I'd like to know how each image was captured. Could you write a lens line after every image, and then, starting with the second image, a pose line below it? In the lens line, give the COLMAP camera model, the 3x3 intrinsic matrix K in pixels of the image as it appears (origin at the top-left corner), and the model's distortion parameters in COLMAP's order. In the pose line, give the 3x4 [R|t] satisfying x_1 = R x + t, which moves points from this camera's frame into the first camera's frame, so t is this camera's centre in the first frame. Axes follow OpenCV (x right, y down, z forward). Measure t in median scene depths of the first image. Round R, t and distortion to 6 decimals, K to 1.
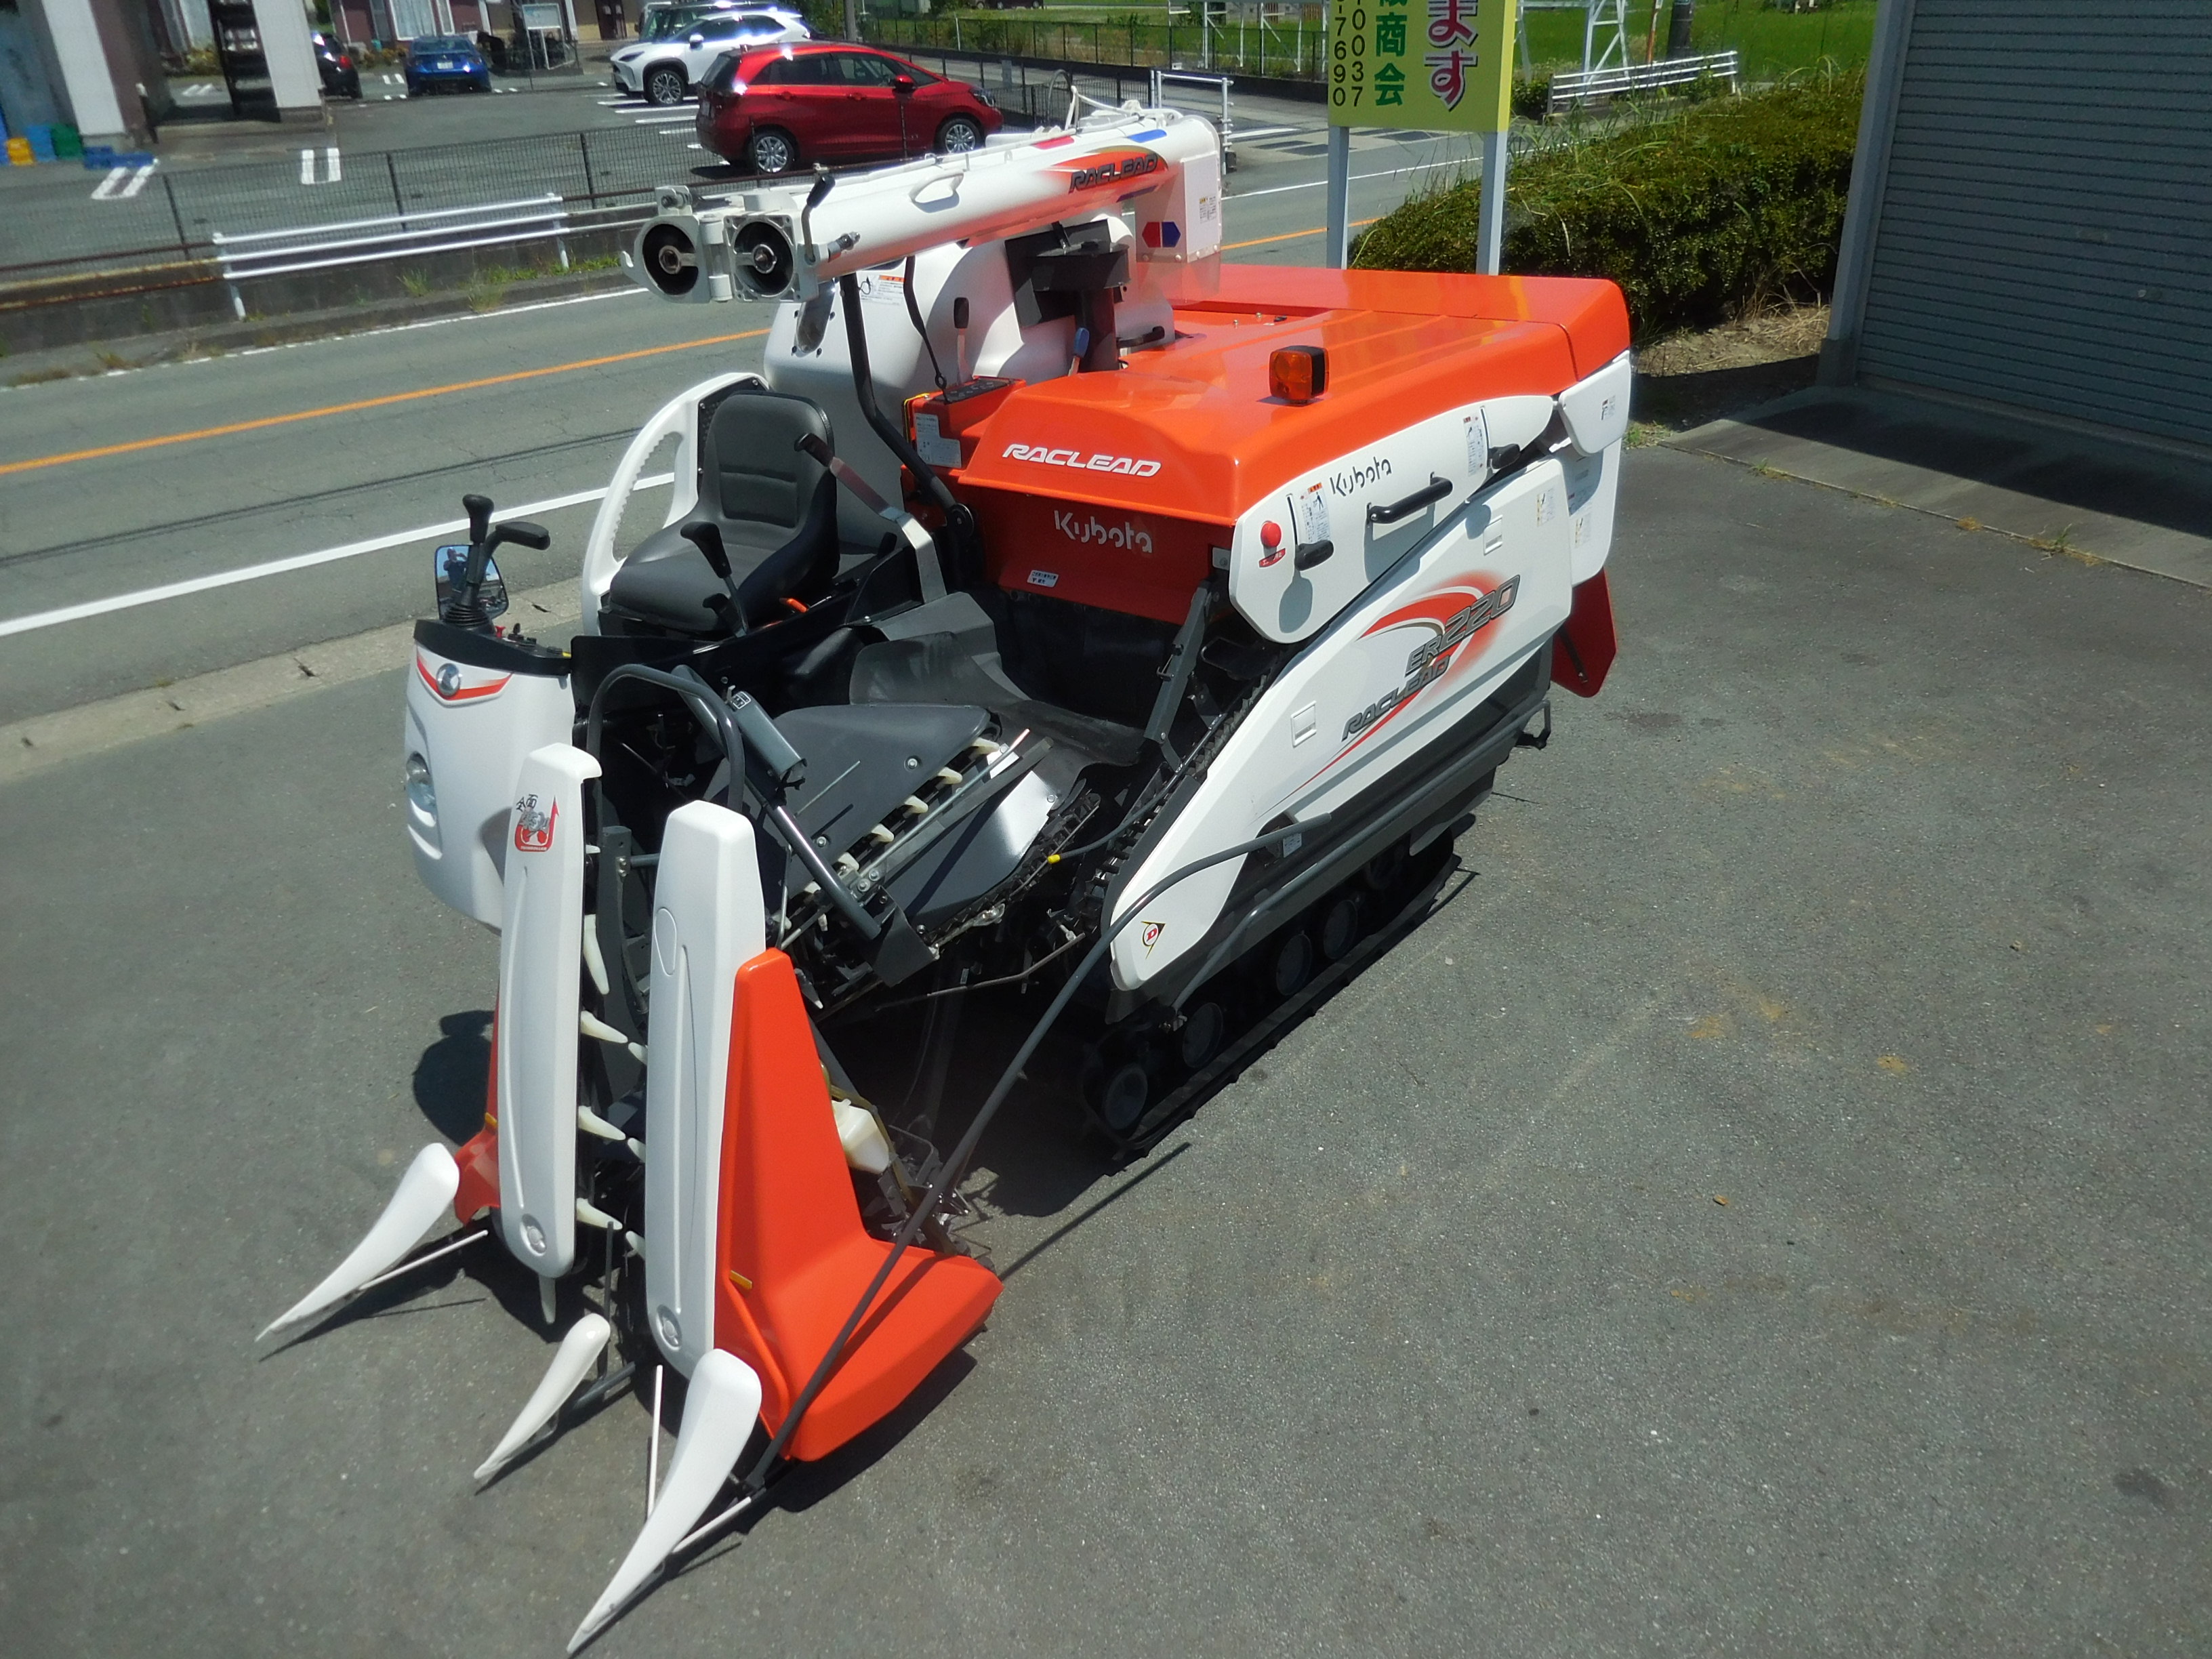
lens RADIAL K [[1685.2, 0, 1102.9], [0, 1685.2, 838.8], [0, 0, 1]] dist [-0.003004, 0.004104]
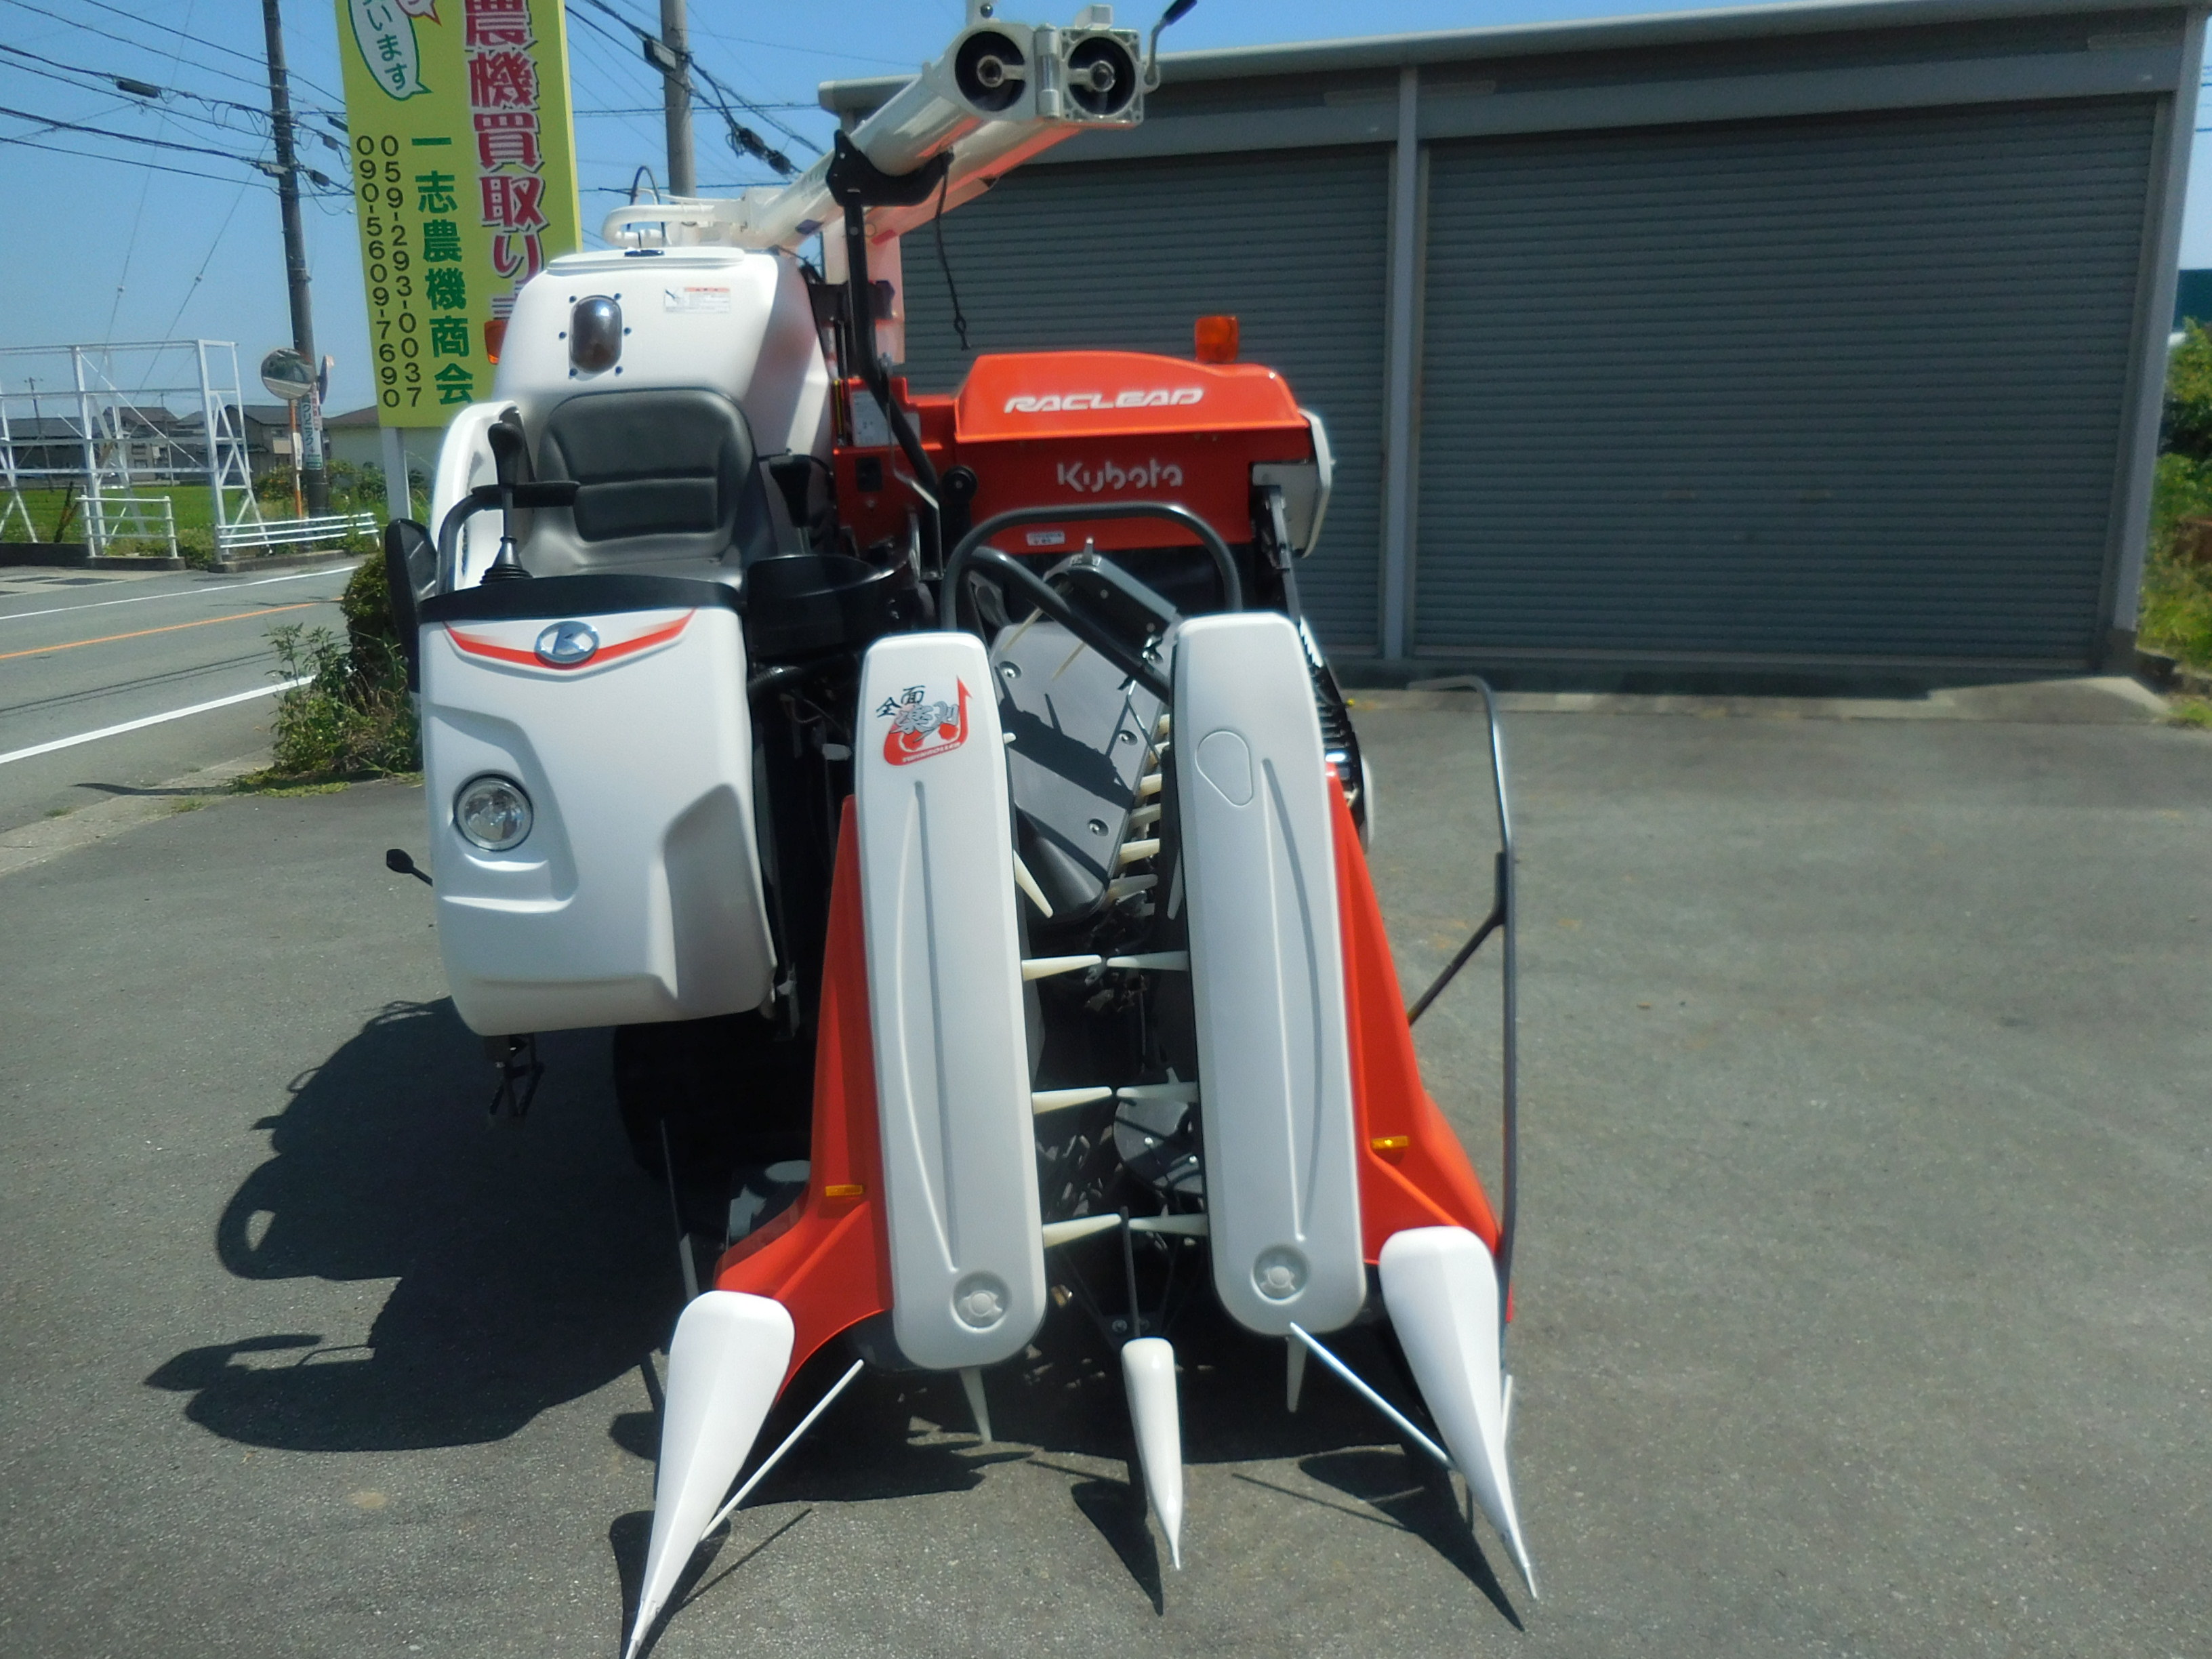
lens RADIAL K [[1685.1, 0, 1101.6], [0, 1685.1, 831.0], [0, 0, 1]] dist [-0.005633, 0.003973]
pose [[0.692507, -0.131041, 0.709410, -0.752726], [0.322760, 0.935734, -0.142223, 0.157505], [-0.645182, 0.327460, 0.690297, 0.380397]]
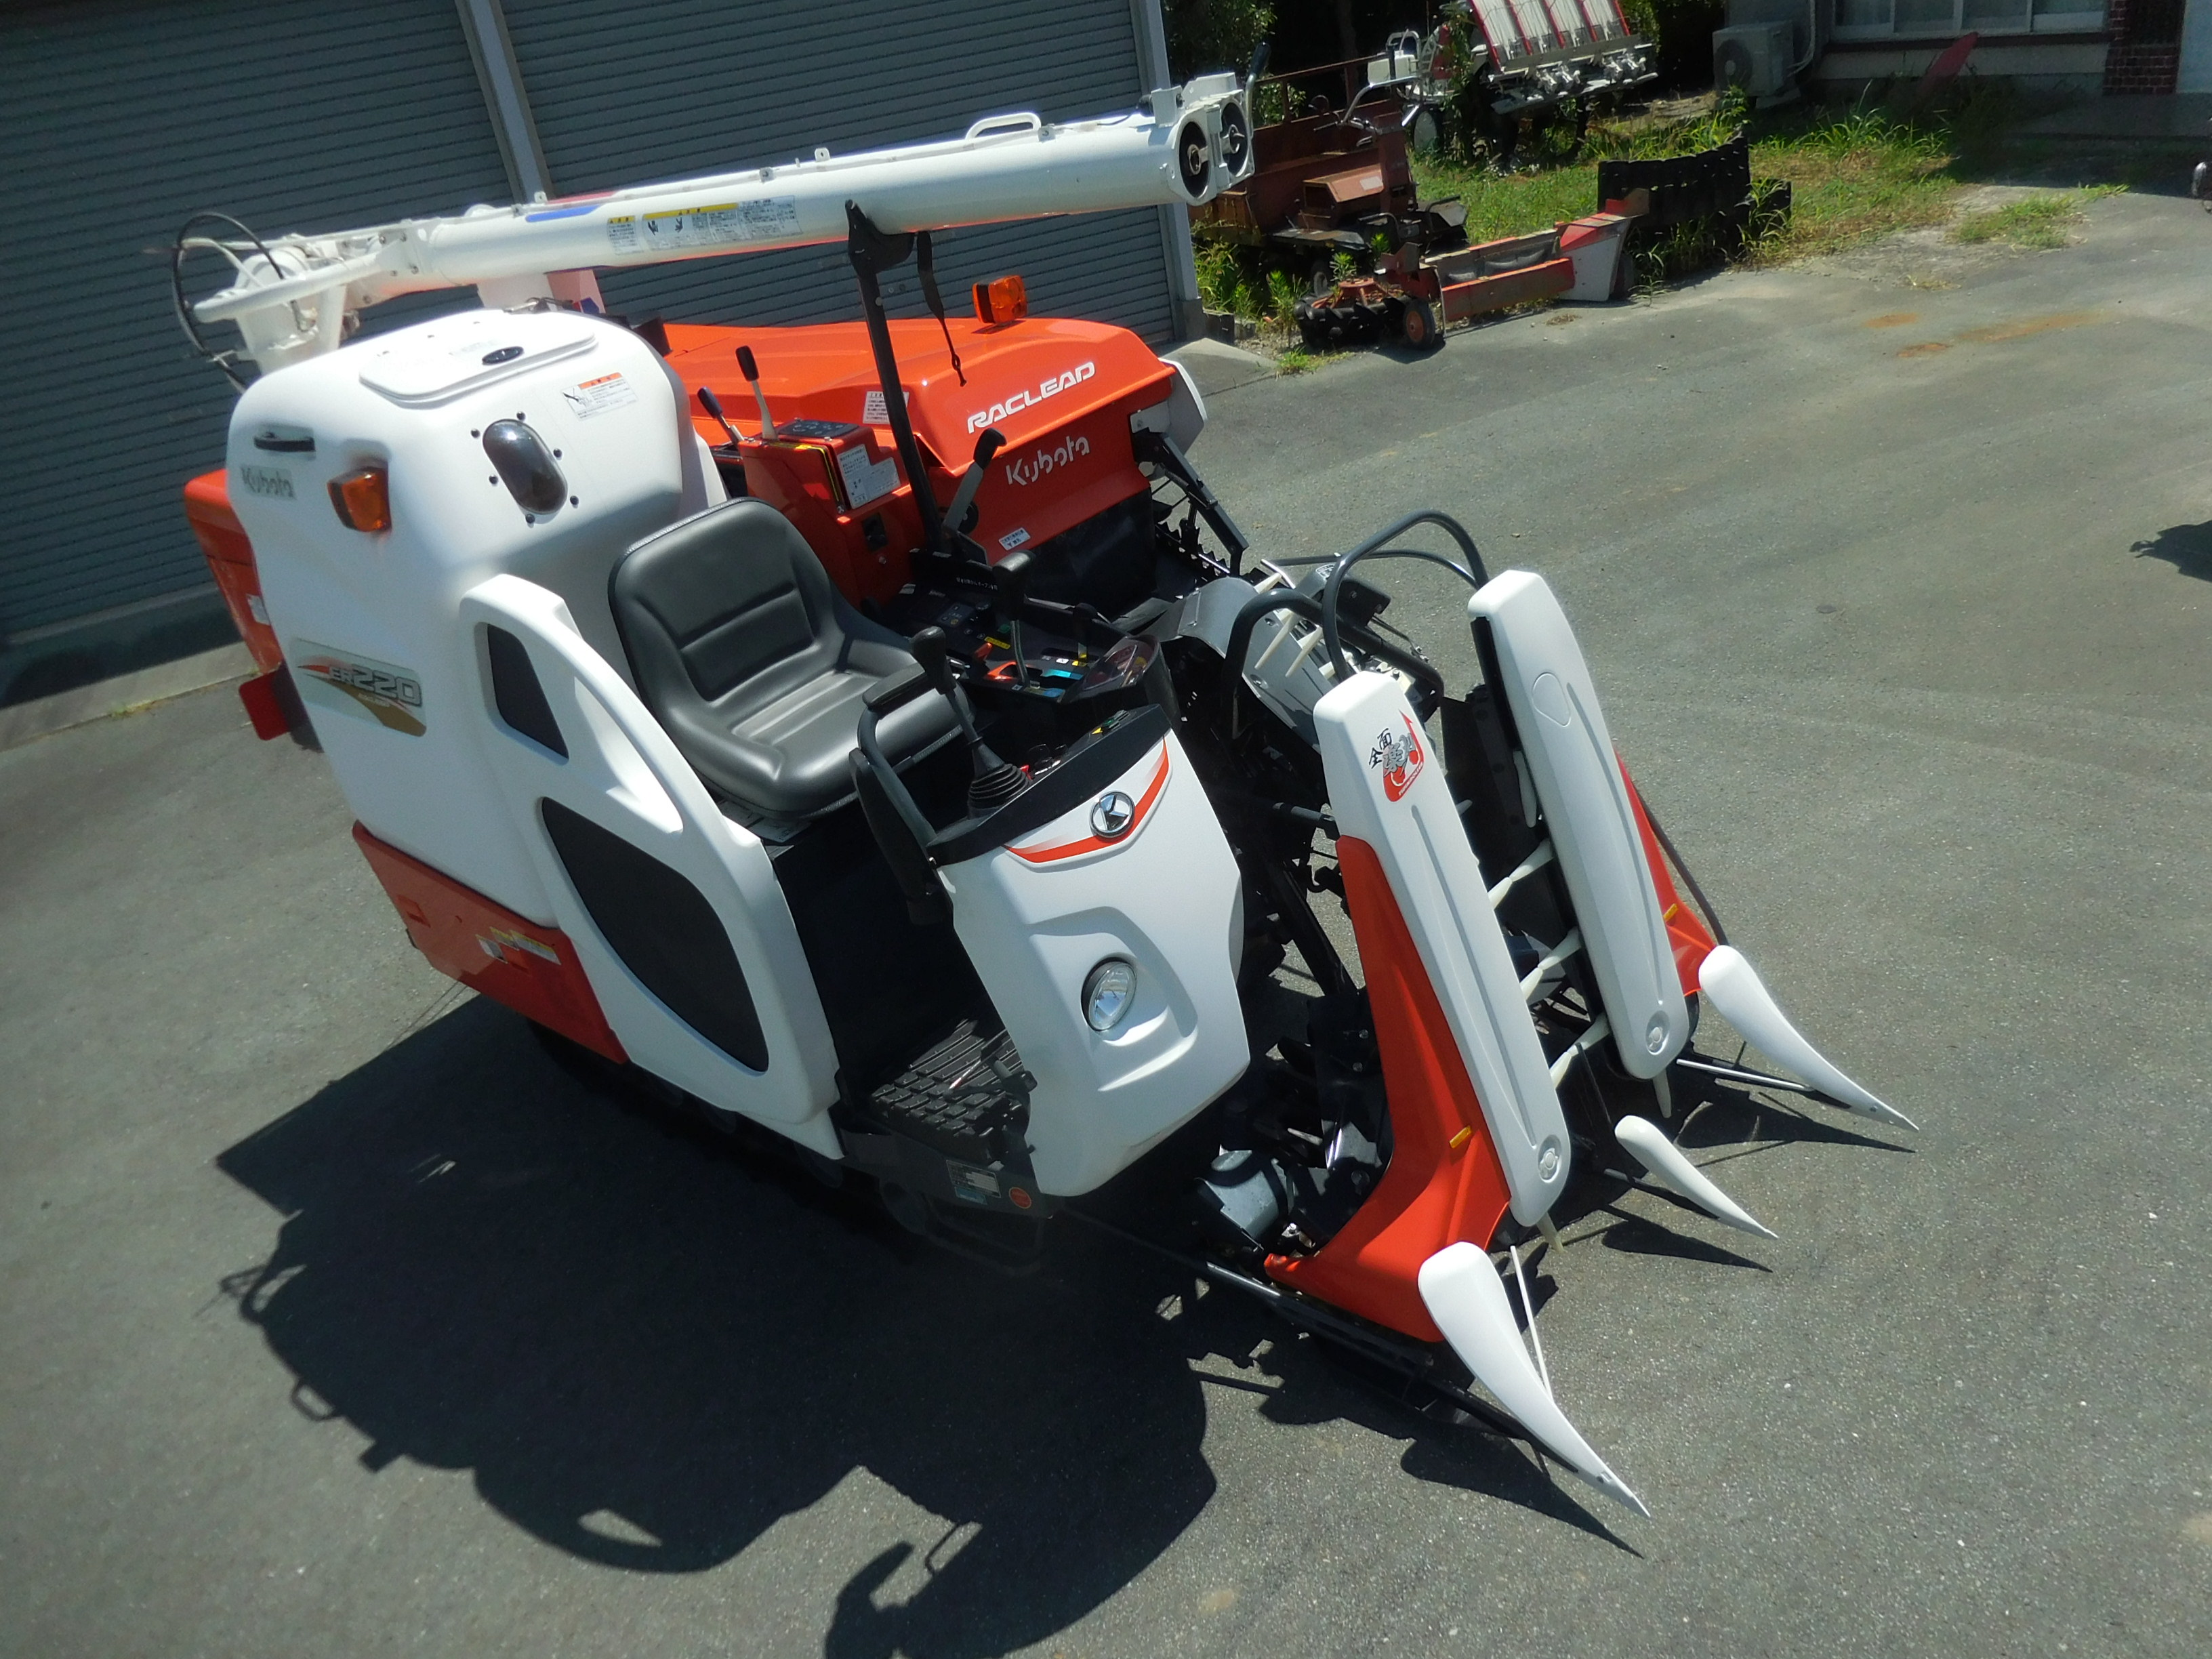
lens RADIAL K [[1684.1, 0, 1106.0], [0, 1684.1, 829.5], [0, 0, 1]] dist [0.000719, -0.002024]
pose [[0.035272, -0.420504, 0.906605, -1.063735], [0.600645, 0.733961, 0.317060, -0.326618], [-0.798738, 0.533364, 0.278462, 0.799715]]
